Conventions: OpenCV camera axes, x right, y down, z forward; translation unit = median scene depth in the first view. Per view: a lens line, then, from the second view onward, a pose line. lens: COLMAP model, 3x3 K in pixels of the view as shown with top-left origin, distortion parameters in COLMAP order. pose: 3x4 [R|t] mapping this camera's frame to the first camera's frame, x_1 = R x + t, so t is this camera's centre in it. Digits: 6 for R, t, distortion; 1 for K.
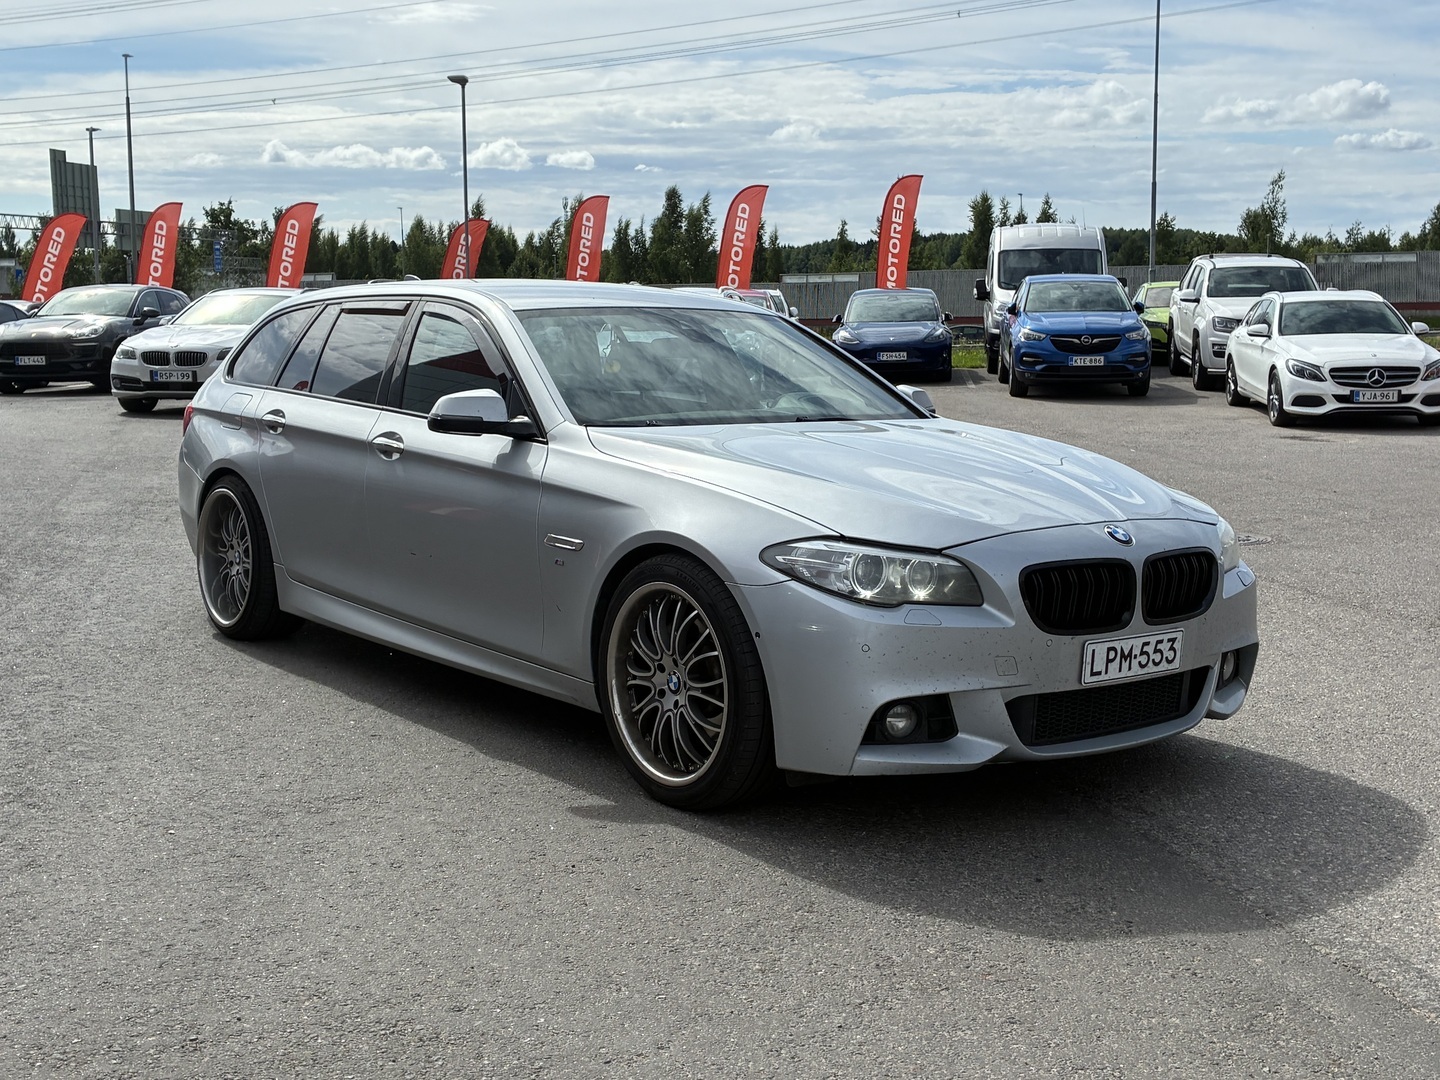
lens RADIAL K [[1705.9, 0, 706.8], [0, 1705.9, 544.6], [0, 0, 1]] dist [0.002093, -0.001935]
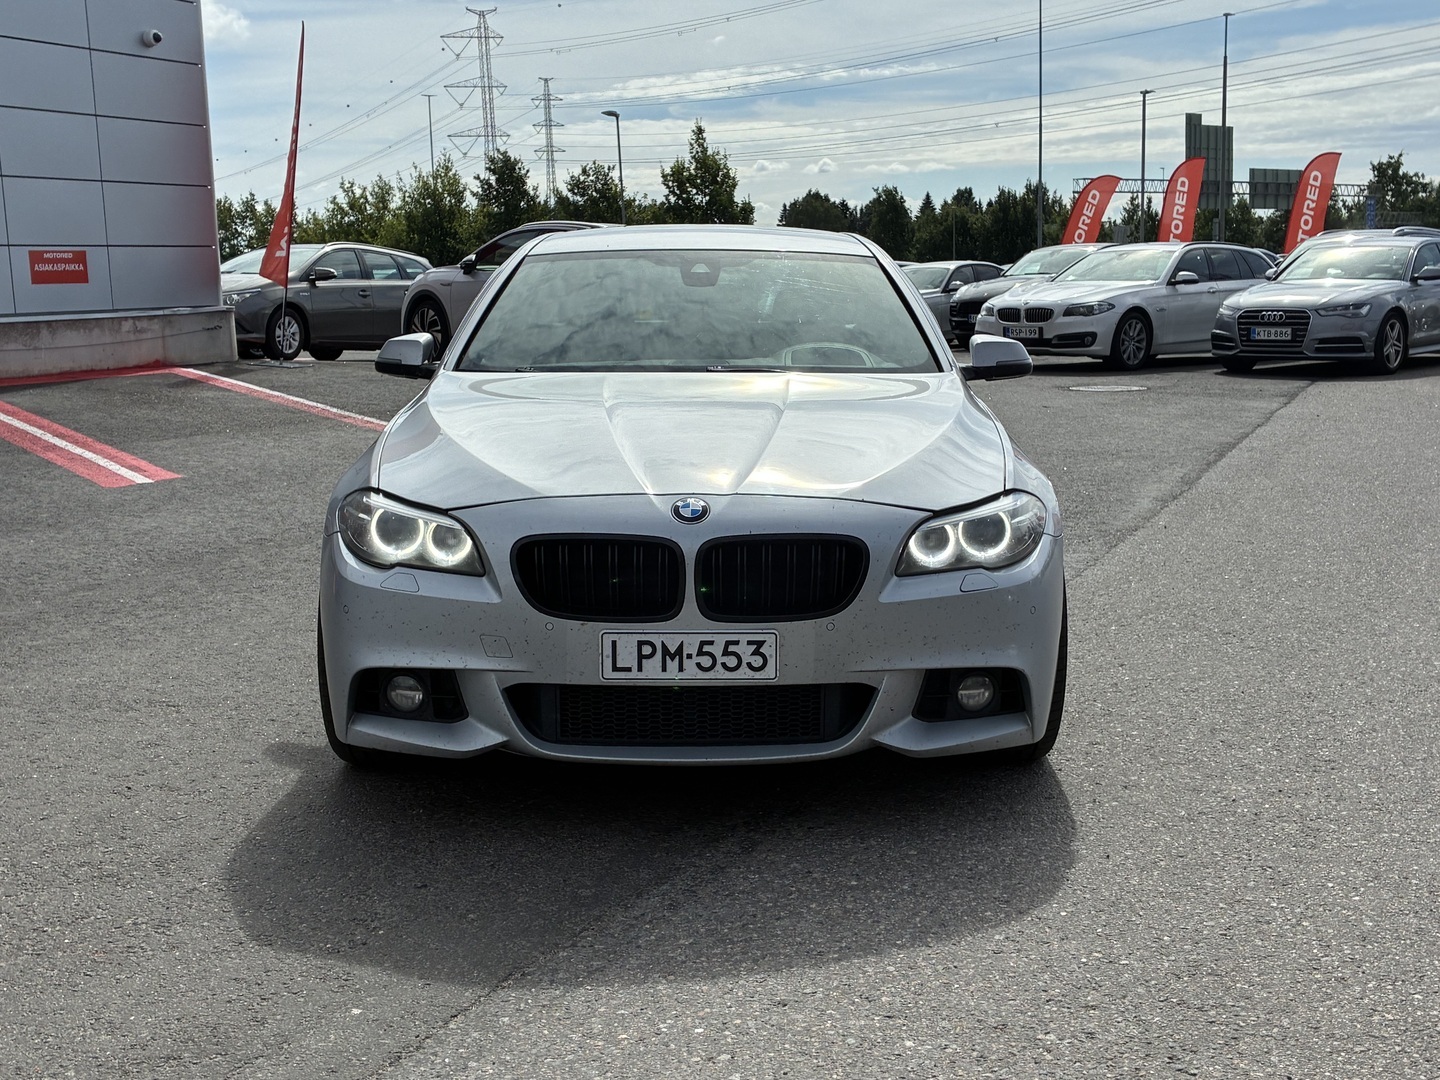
lens RADIAL K [[1705.7, 0, 716.7], [0, 1705.7, 535.2], [0, 0, 1]] dist [0.026668, -0.035388]
pose [[0.809436, 0.073606, -0.582576, 0.741010], [-0.063262, 0.997269, 0.038104, -0.025552], [0.583790, 0.006012, 0.811882, 0.333747]]
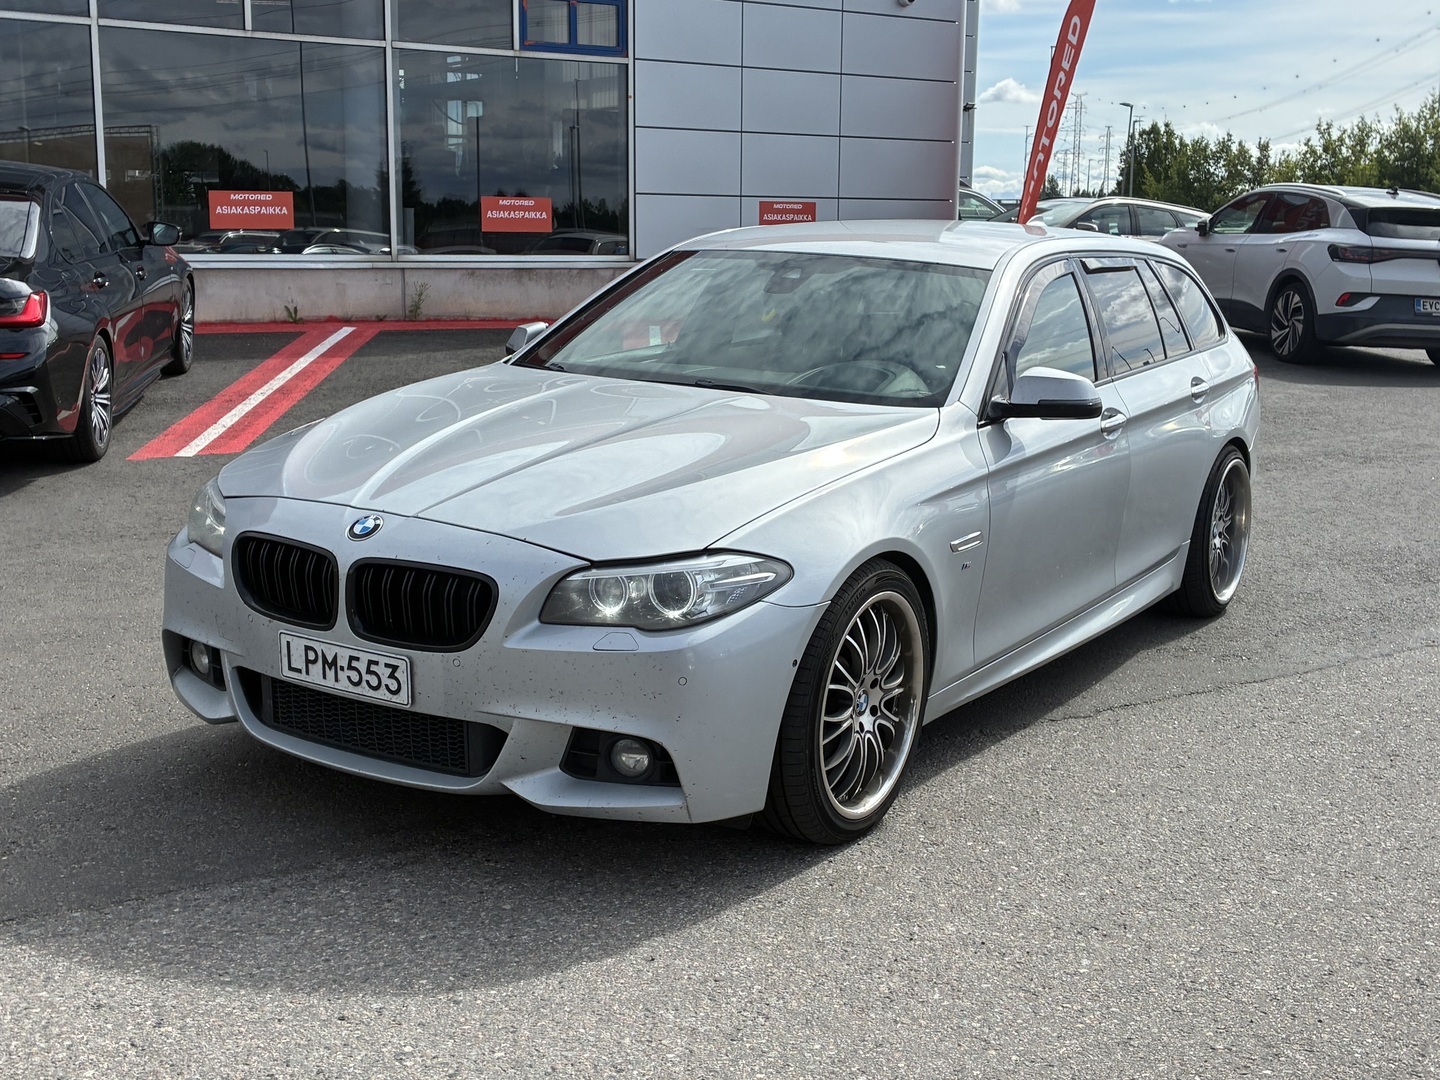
lens RADIAL K [[1705.9, 0, 706.8], [0, 1705.9, 544.6], [0, 0, 1]] dist [0.002093, -0.001935]
pose [[0.389592, 0.182361, -0.902753, 1.081857], [-0.148867, 0.979780, 0.133676, -0.136399], [0.908877, 0.082311, 0.408862, 0.811701]]
